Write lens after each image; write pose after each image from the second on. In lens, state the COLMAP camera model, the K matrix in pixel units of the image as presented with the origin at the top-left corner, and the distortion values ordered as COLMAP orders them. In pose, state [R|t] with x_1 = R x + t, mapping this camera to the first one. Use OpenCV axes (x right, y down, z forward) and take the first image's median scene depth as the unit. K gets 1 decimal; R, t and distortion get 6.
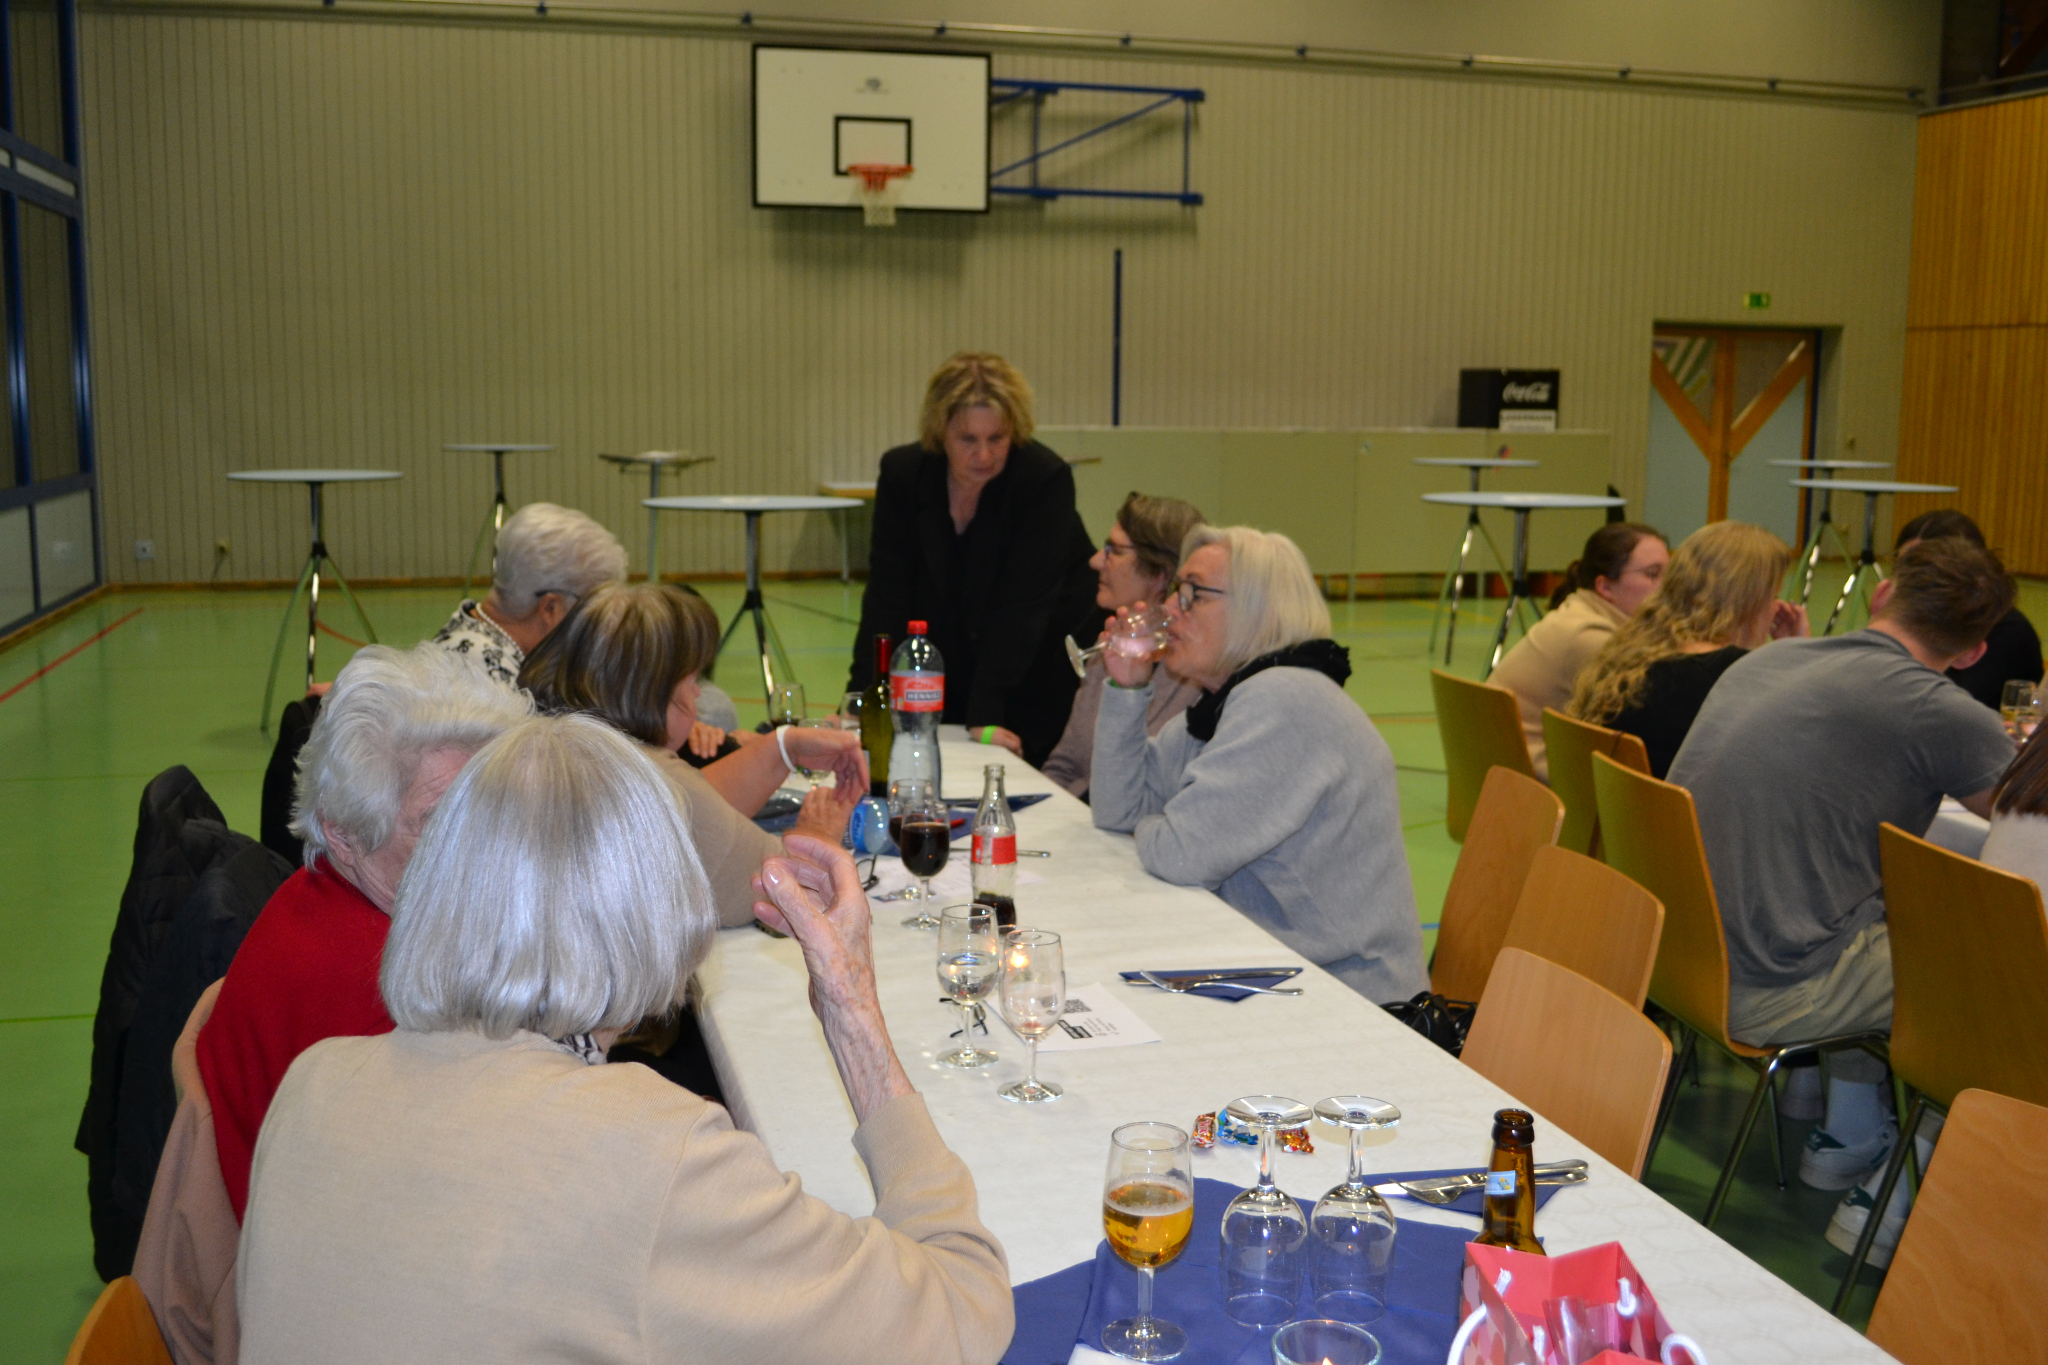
lens RADIAL K [[1947.6, 0, 1024.0], [0, 1947.6, 682.5], [0, 0, 1]] dist [-0.051805, -0.014275]
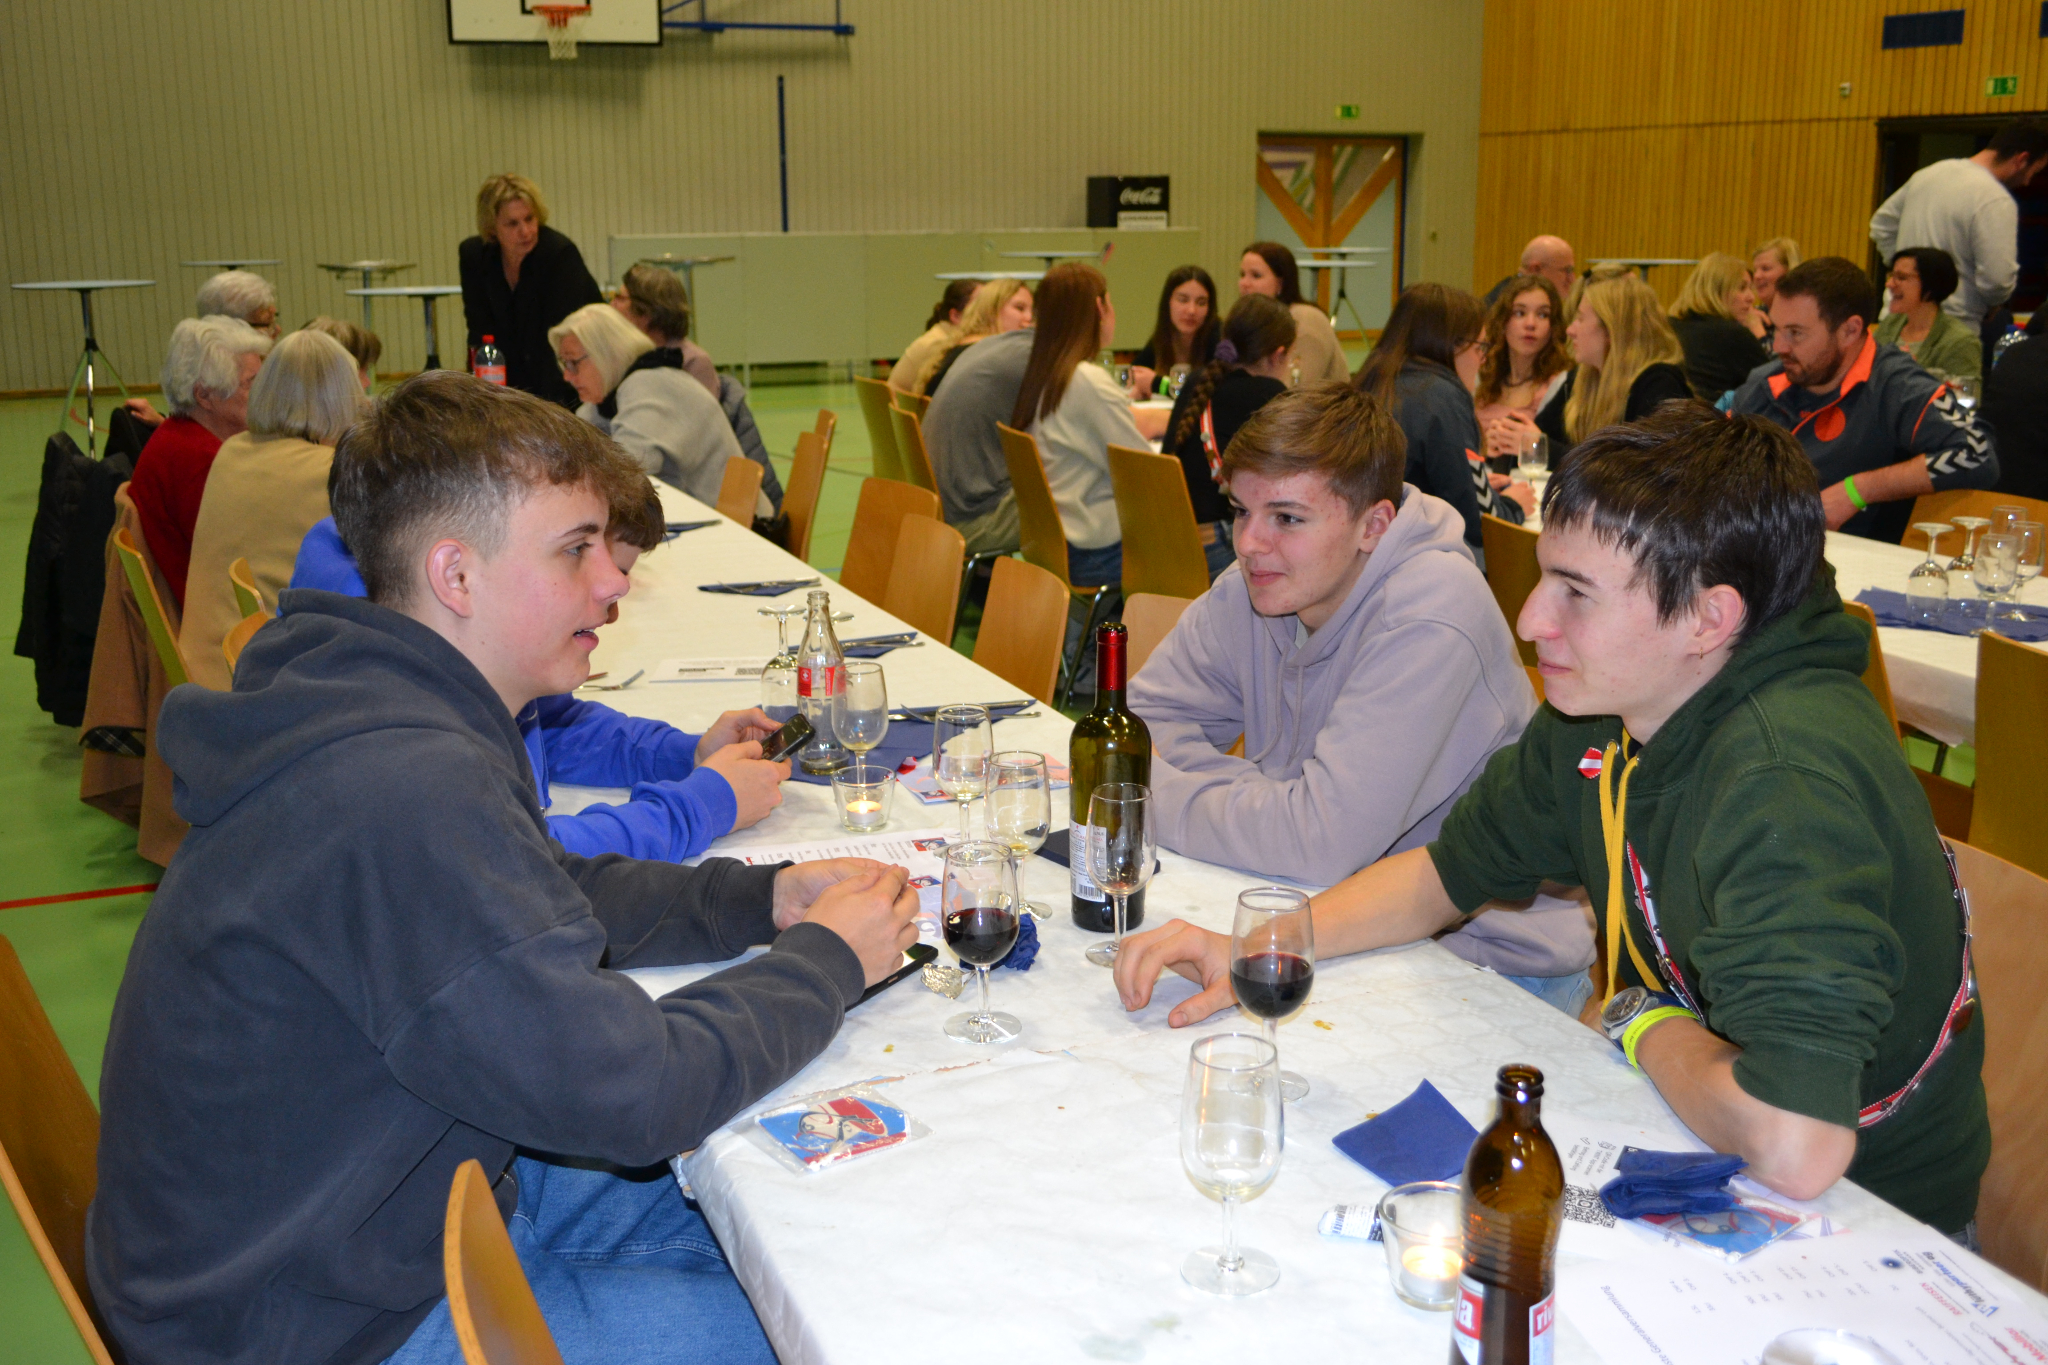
lens RADIAL K [[1973.2, 0, 1025.0], [0, 1973.2, 652.5], [0, 0, 1]] dist [-0.055888, -0.013613]
pose [[0.992603, -0.041549, 0.114071, 0.046271], [0.032647, 0.996354, 0.078825, 0.028200], [-0.116931, -0.074518, 0.990341, -0.182581]]
